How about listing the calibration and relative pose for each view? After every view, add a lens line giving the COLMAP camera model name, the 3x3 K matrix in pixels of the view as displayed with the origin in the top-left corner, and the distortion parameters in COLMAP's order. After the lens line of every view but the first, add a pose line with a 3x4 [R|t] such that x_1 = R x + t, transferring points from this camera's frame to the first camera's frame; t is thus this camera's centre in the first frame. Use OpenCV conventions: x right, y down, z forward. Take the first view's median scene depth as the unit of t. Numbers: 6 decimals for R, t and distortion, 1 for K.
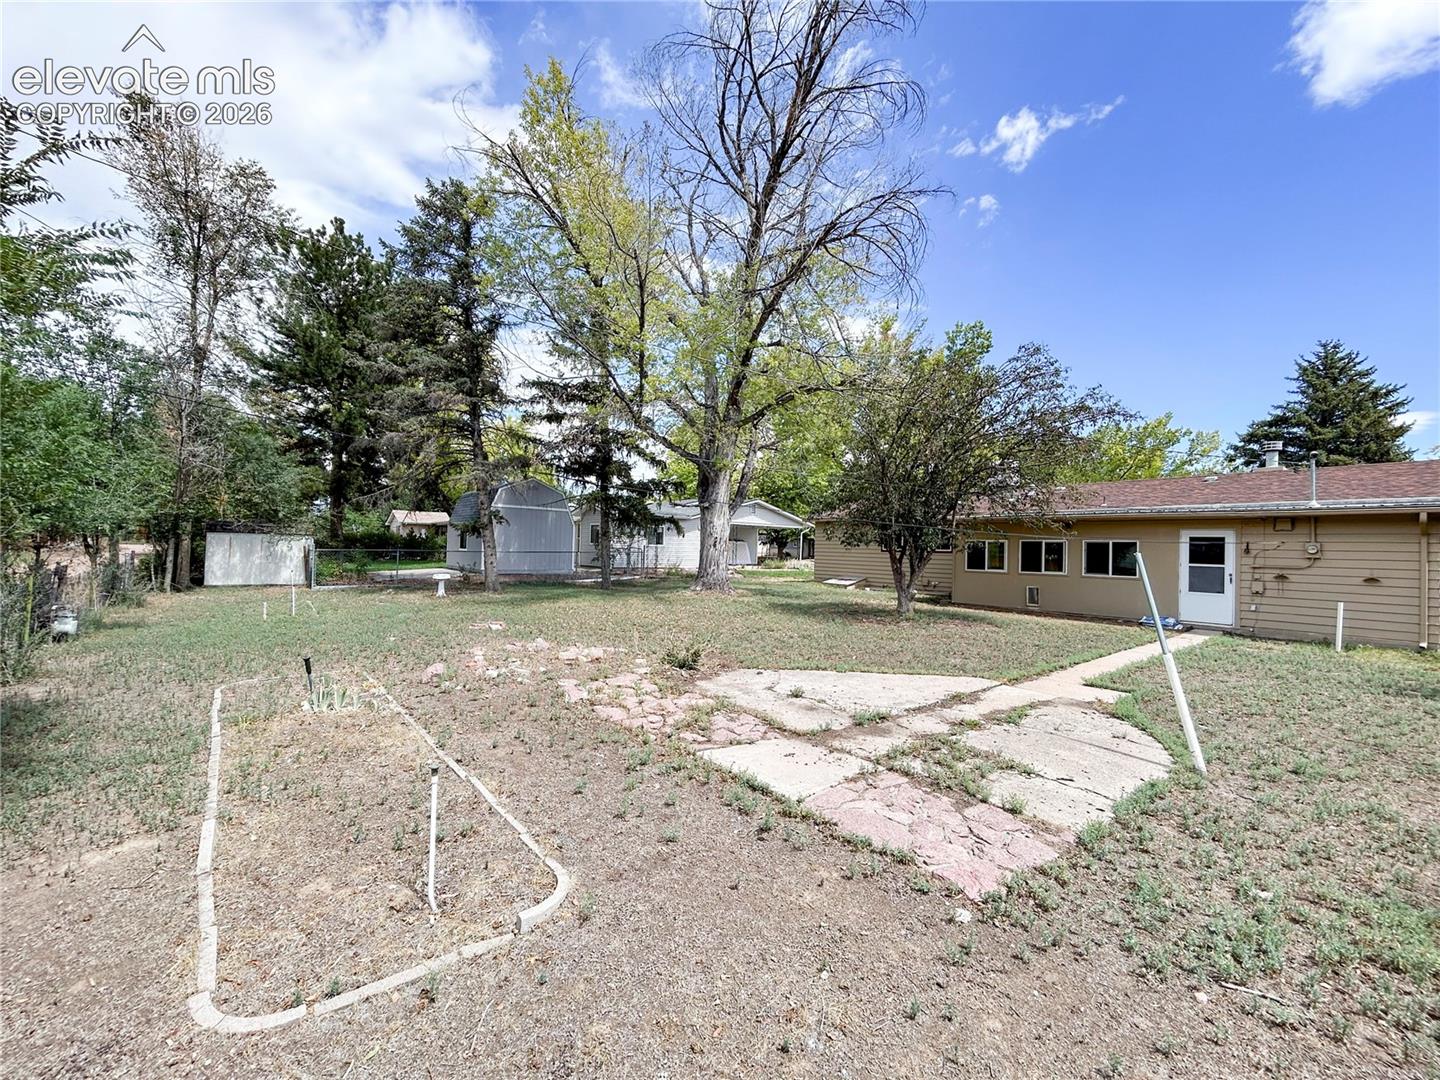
lens RADIAL K [[585.4, 0, 720.1], [0, 585.4, 541.3], [0, 0, 1]] dist [0.002804, 0.000628]
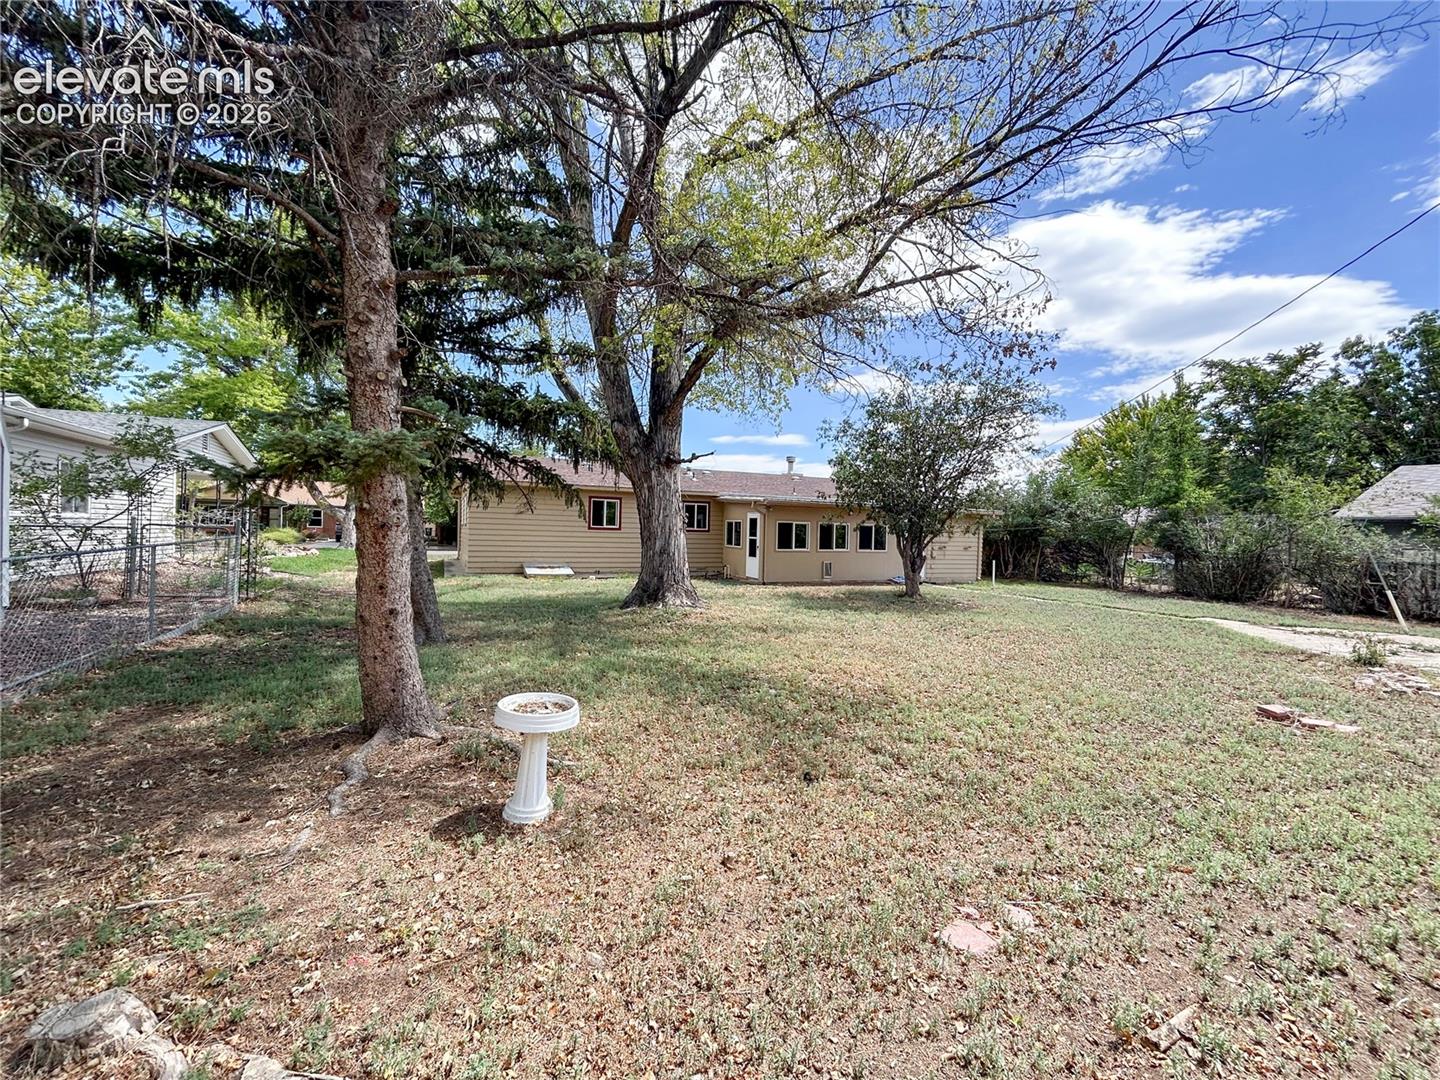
lens RADIAL K [[585.4, 0, 719.7], [0, 585.4, 540.9], [0, 0, 1]] dist [0.002804, 0.000628]
pose [[0.261342, -0.017251, 0.965092, -0.696667], [-0.021996, 0.999474, 0.023822, 0.011596], [-0.964996, -0.027453, 0.260826, 0.935228]]
